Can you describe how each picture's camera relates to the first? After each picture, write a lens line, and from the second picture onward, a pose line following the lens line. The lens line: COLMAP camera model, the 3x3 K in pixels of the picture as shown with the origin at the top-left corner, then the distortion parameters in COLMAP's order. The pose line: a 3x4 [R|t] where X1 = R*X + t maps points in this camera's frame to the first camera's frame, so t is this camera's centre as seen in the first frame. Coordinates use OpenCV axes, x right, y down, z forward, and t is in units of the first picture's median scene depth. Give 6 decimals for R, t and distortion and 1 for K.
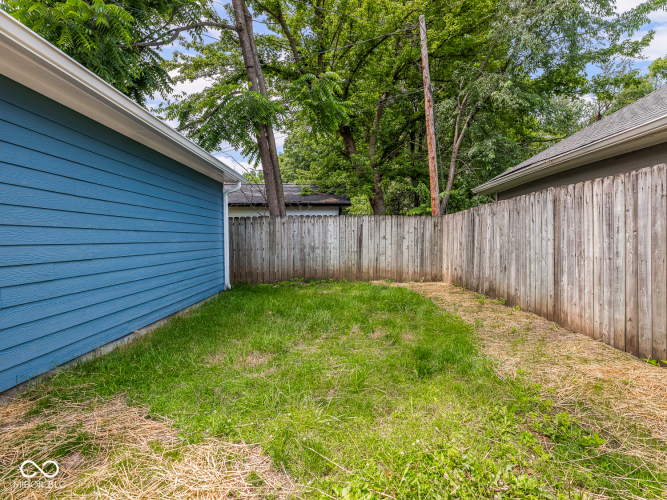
lens RADIAL K [[372.6, 0, 352.8], [0, 372.6, 246.5], [0, 0, 1]] dist [0.007861, -0.002554]
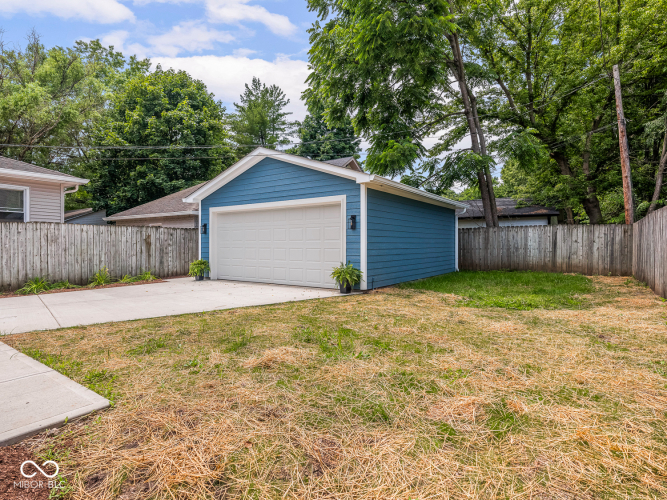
lens RADIAL K [[372.6, 0, 325.3], [0, 372.6, 247.6], [0, 0, 1]] dist [0.007861, -0.002554]
pose [[0.795931, 0.011830, -0.605272, 0.179718], [-0.016683, 0.999858, -0.002396, 0.017062], [0.605158, 0.012005, 0.796015, -0.606033]]
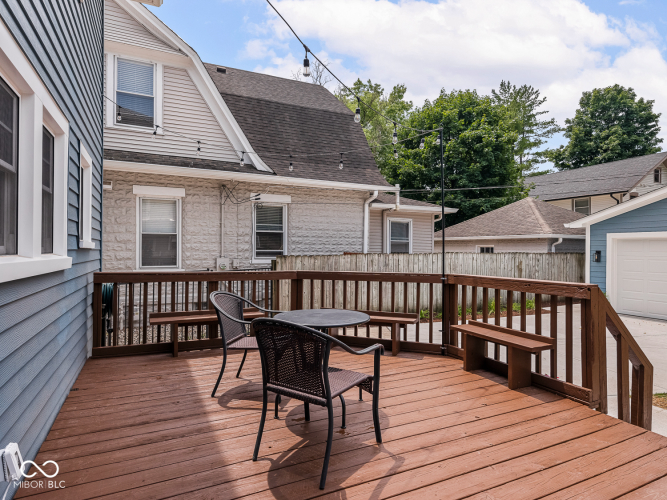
lens RADIAL K [[372.6, 0, 338.1], [0, 372.6, 243.4], [0, 0, 1]] dist [0.007861, -0.002554]
pose [[0.400022, -0.012480, -0.916420, -0.157214], [-0.024273, 0.999412, -0.024206, -0.032422], [0.916184, 0.031928, 0.399484, -1.001576]]
